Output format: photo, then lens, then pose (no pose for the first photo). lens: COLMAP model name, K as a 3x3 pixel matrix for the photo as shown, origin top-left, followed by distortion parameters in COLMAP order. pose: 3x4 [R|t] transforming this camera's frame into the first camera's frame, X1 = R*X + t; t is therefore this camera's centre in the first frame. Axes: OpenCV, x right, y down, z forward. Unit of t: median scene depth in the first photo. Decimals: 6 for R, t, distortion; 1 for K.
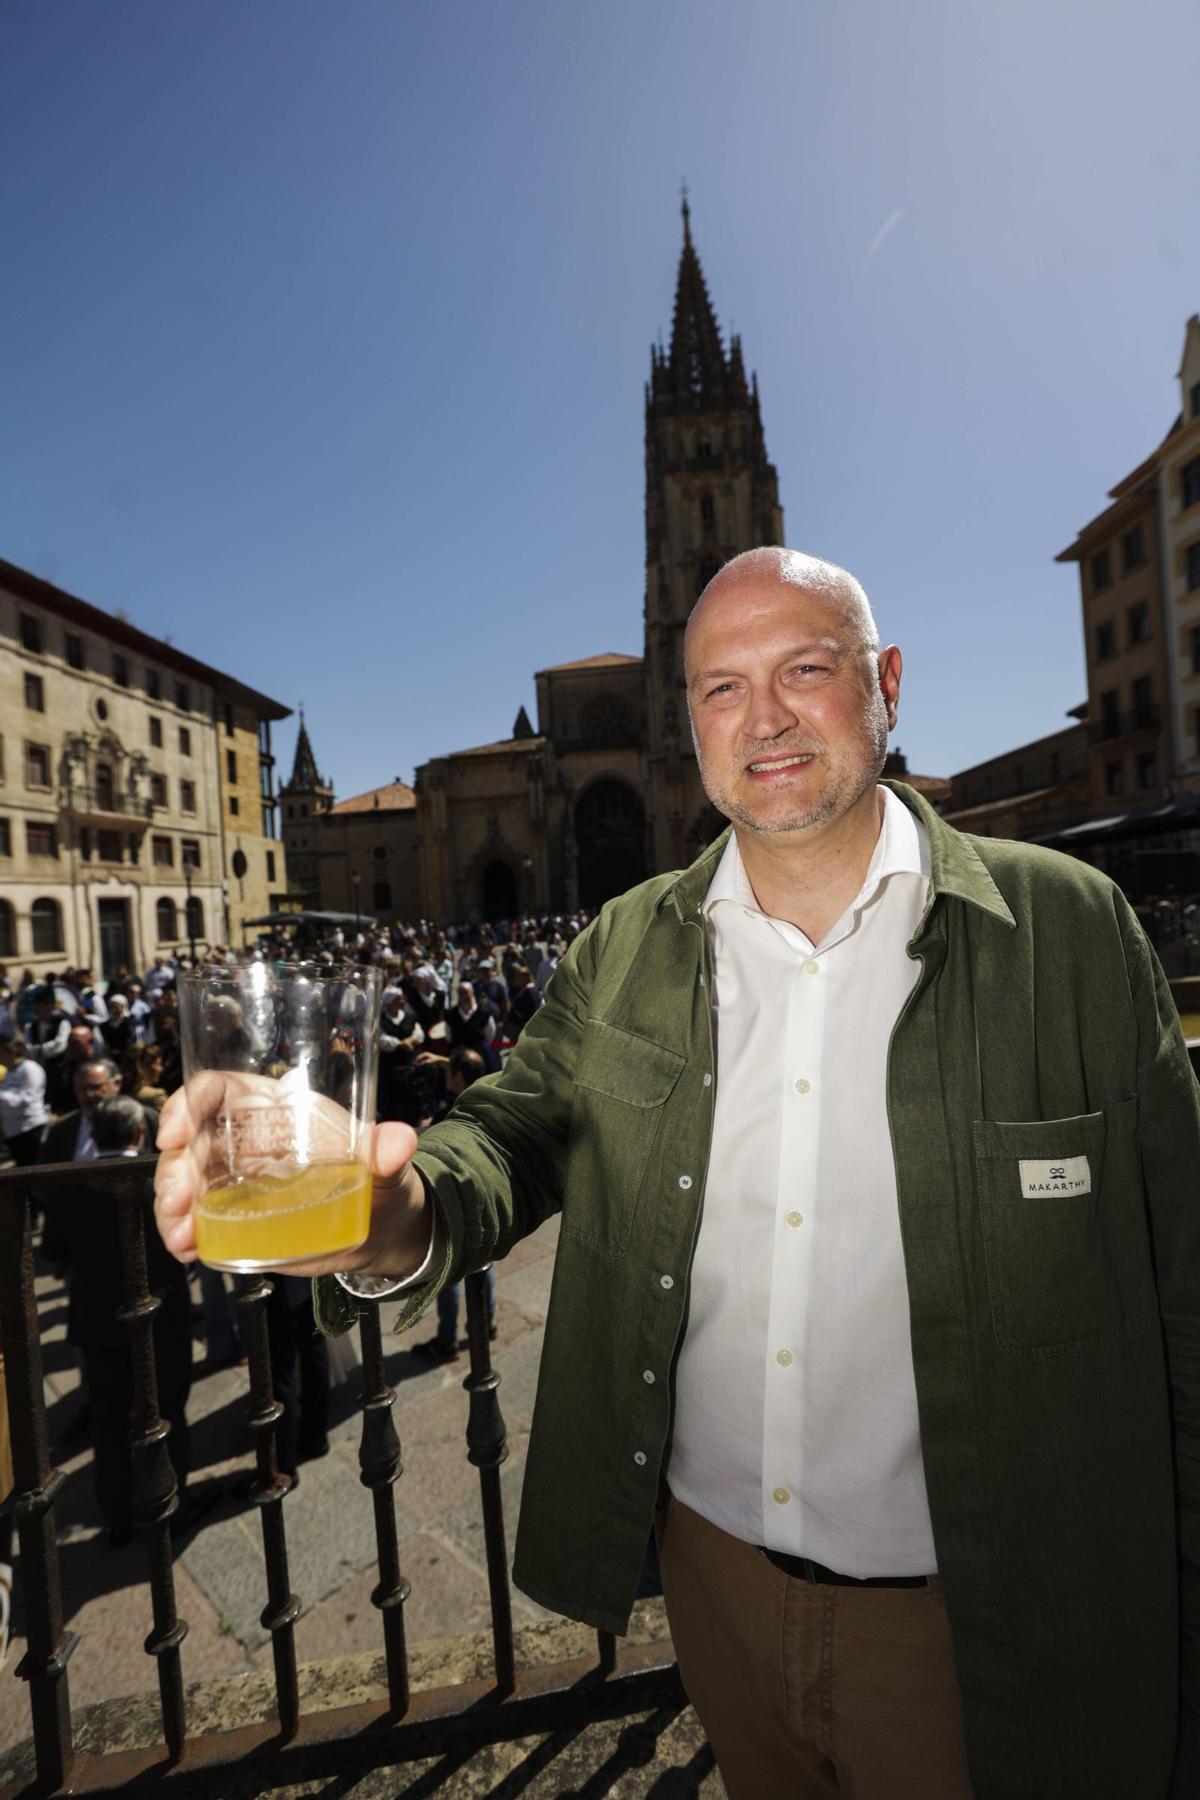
lens RADIAL K [[828.0, 0, 604.7], [0, 828.0, 909.3], [0, 0, 1]] dist [-0.049451, 0.012571]
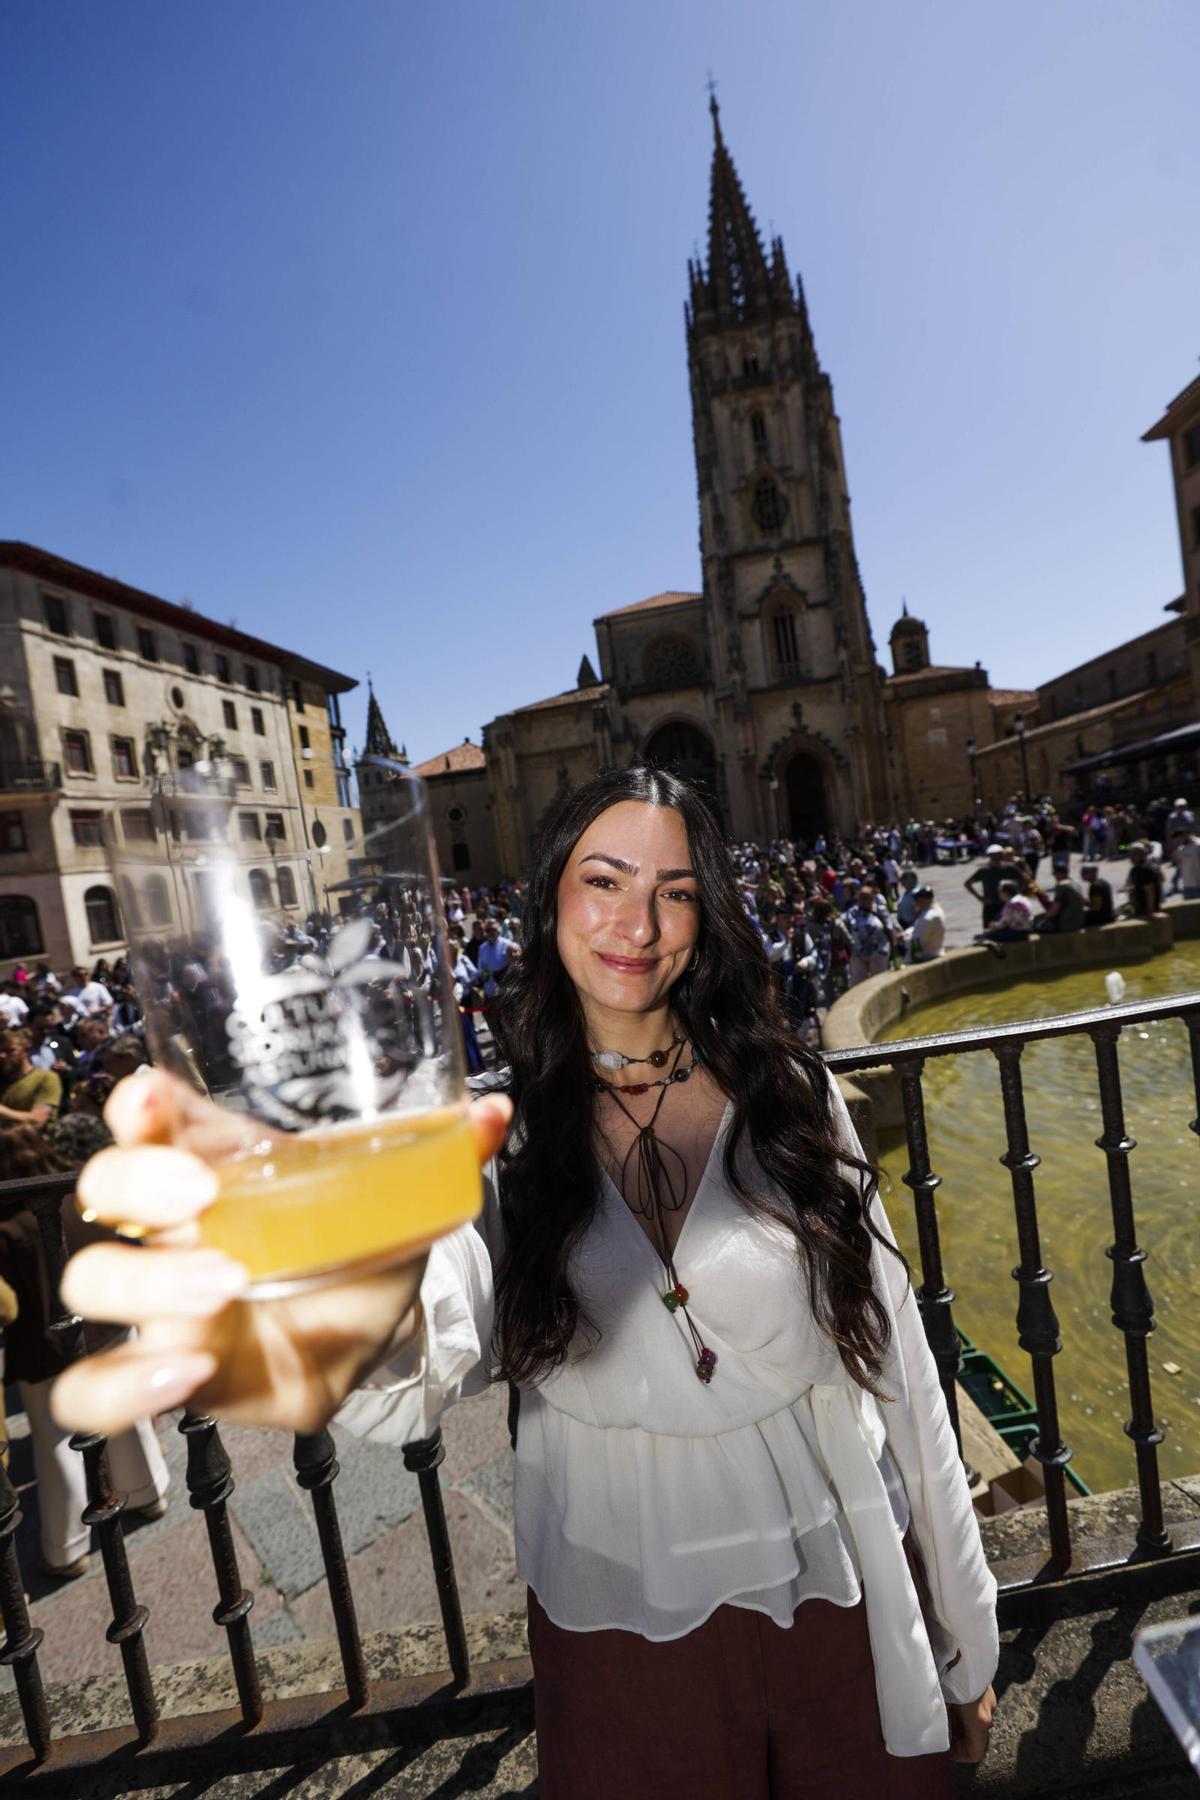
lens RADIAL K [[828.0, 0, 598.3], [0, 828.0, 903.6], [0, 0, 1]] dist [-0.049451, 0.012571]
pose [[0.992133, -0.066218, -0.106246, 0.006643], [0.072185, 0.995965, 0.053327, -0.000877], [0.102286, -0.060577, 0.992909, 0.002038]]
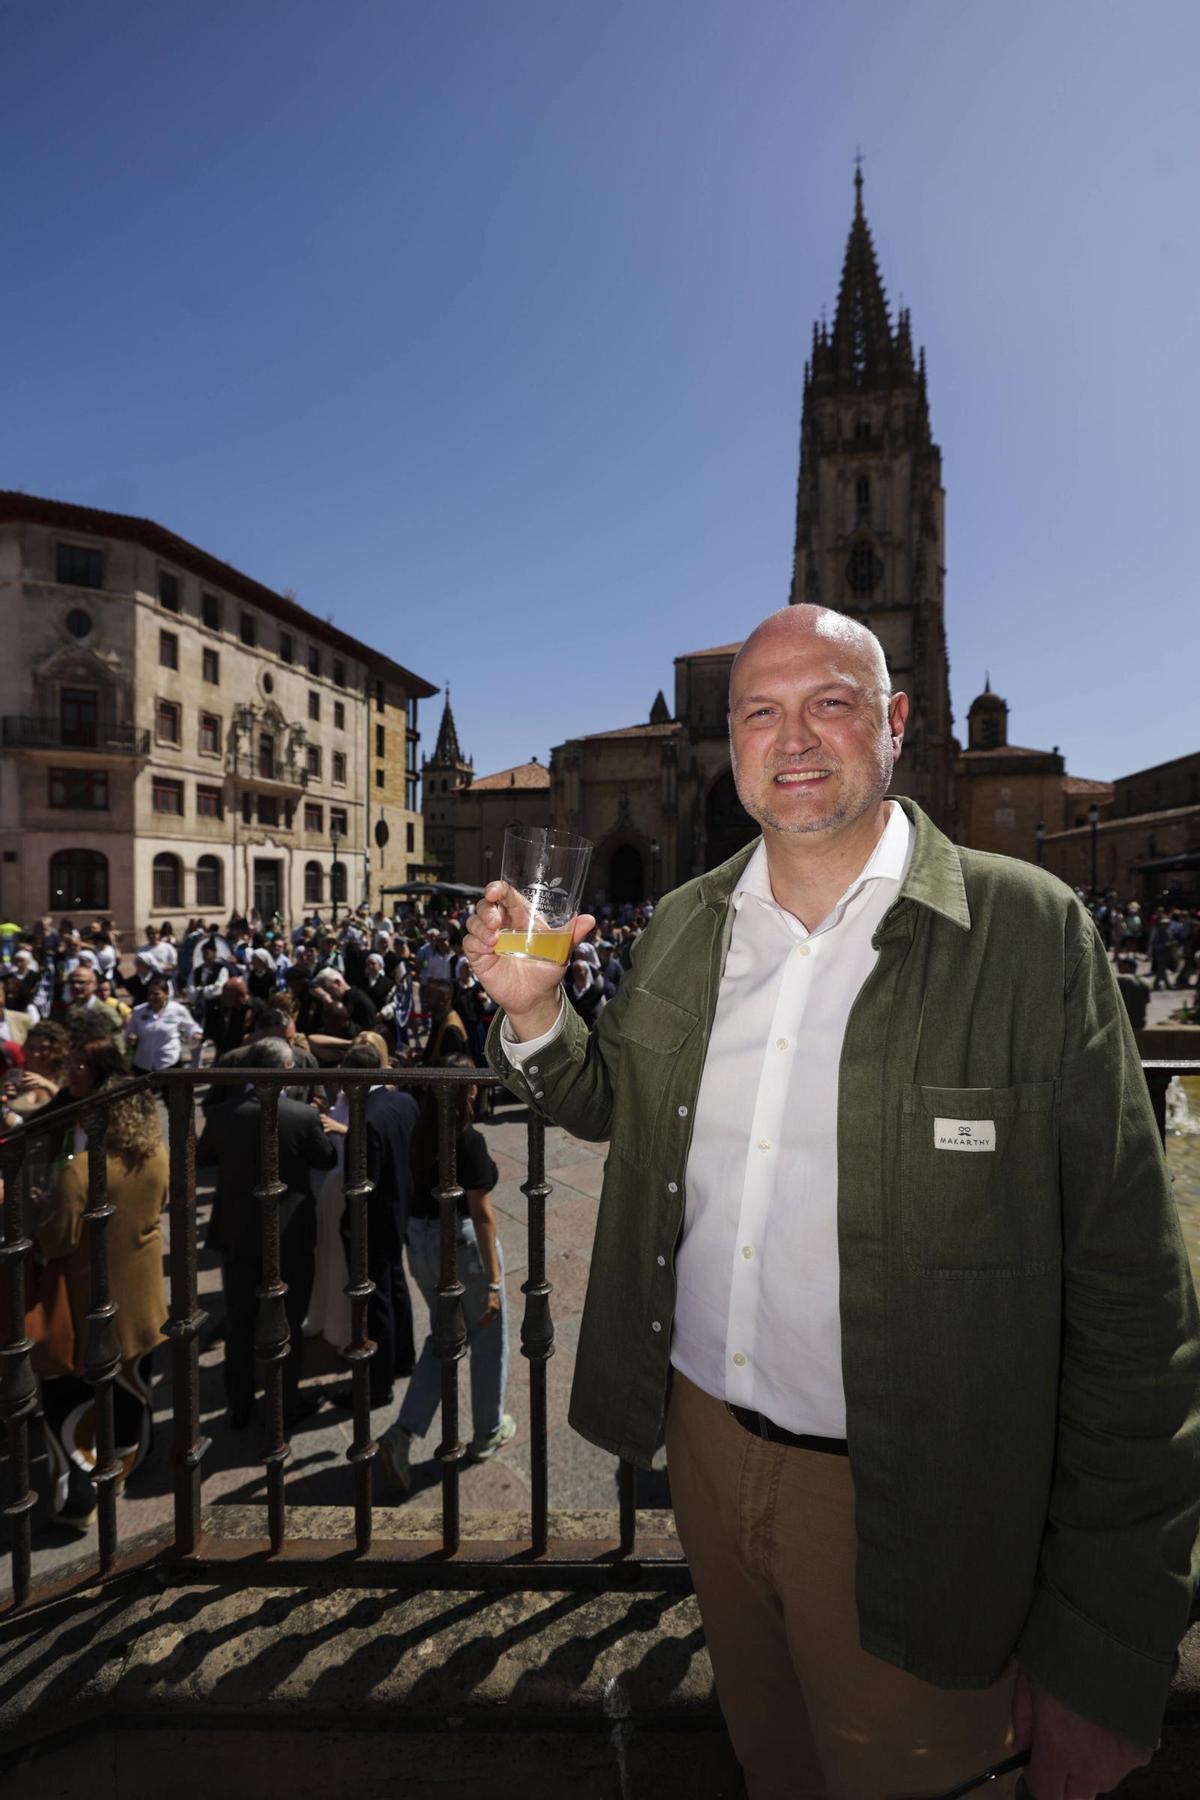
lens RADIAL K [[828.0, 0, 596.6], [0, 828.0, 903.8], [0, 0, 1]] dist [-0.049451, 0.012571]
pose [[0.985025, 0.065526, -0.159474, 0.001676], [-0.063782, 0.997835, 0.016035, 0.000040], [0.160179, -0.005623, 0.987072, -0.002942]]
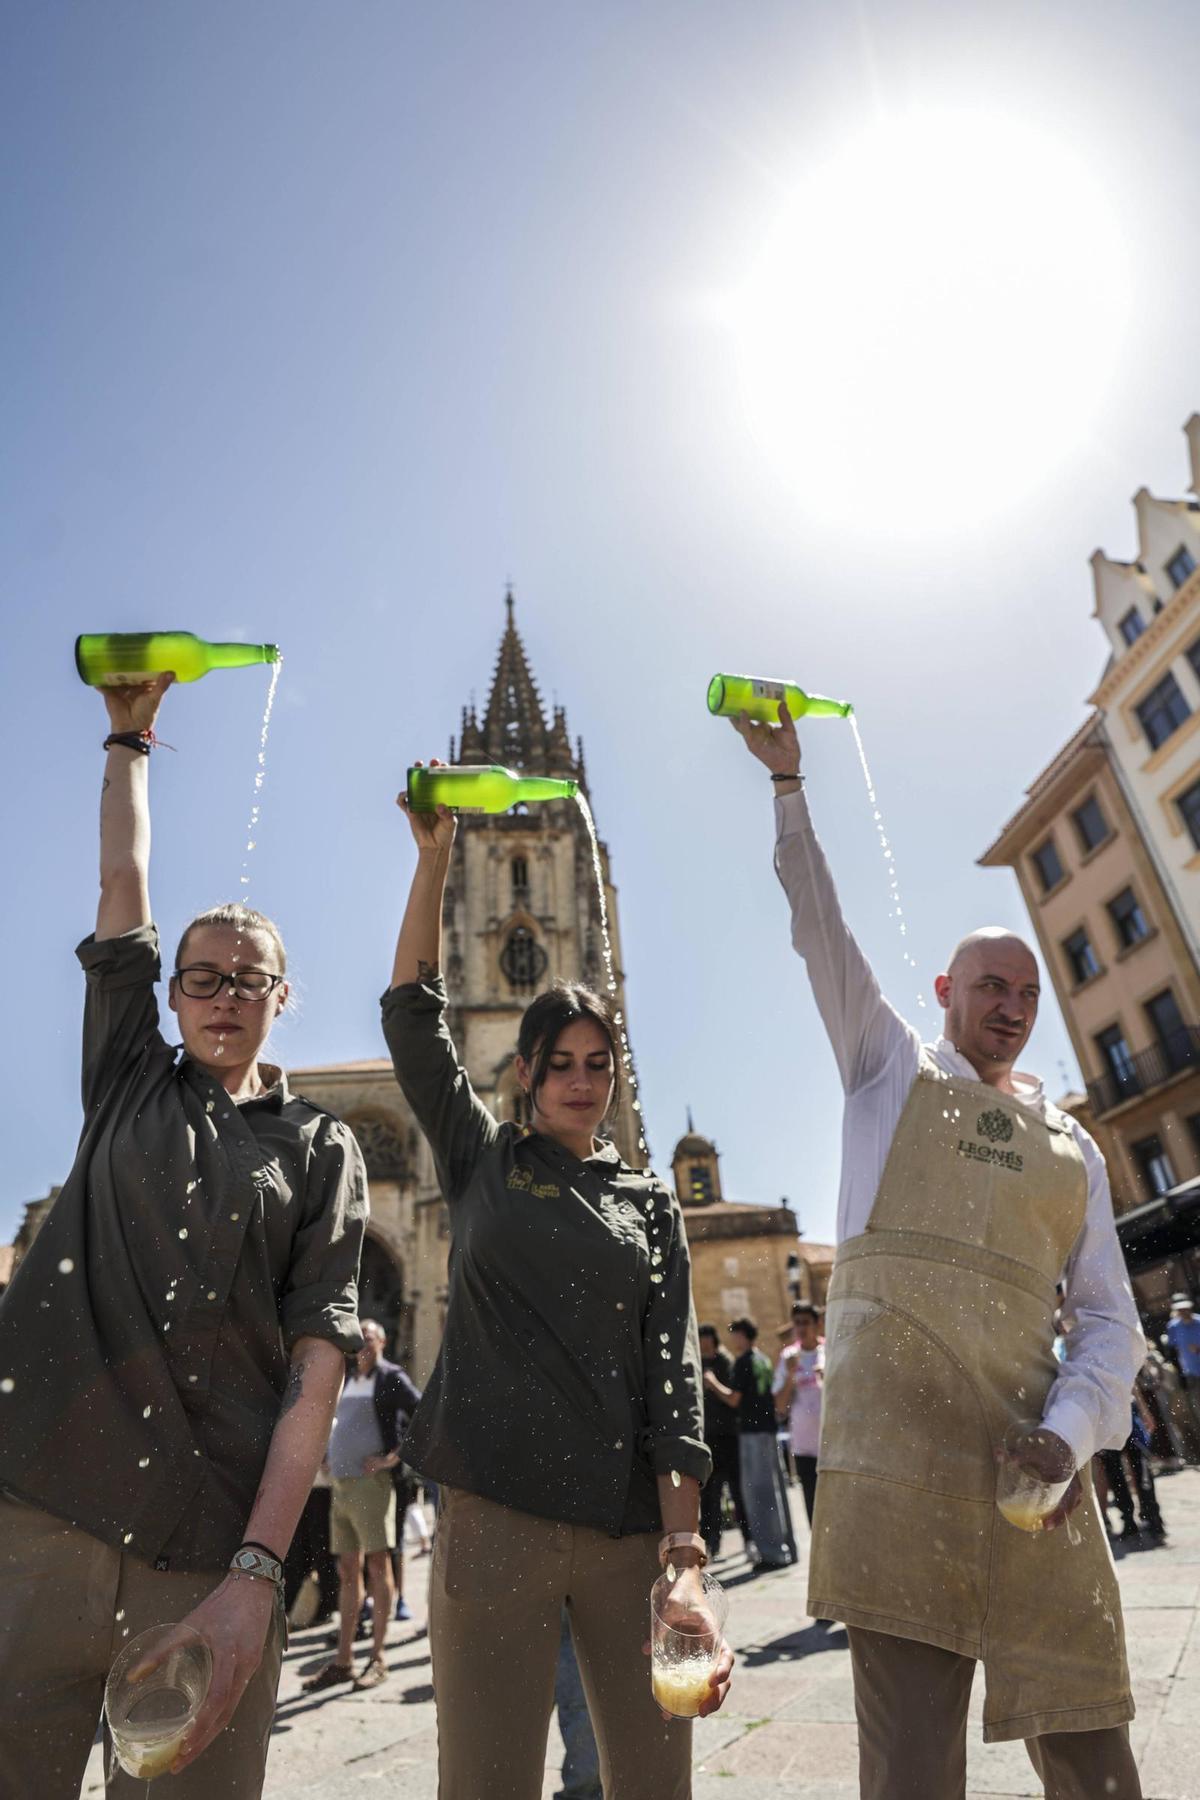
lens RADIAL K [[1000.4, 0, 618.9], [0, 1000.4, 849.9], [0, 0, 1]] dist [-0.037792, -0.000078]
pose [[0.981953, 0.079002, 0.171835, 0.096161], [0.026753, 0.841416, -0.539725, 0.020540], [-0.187224, 0.534581, 0.824118, 0.332451]]
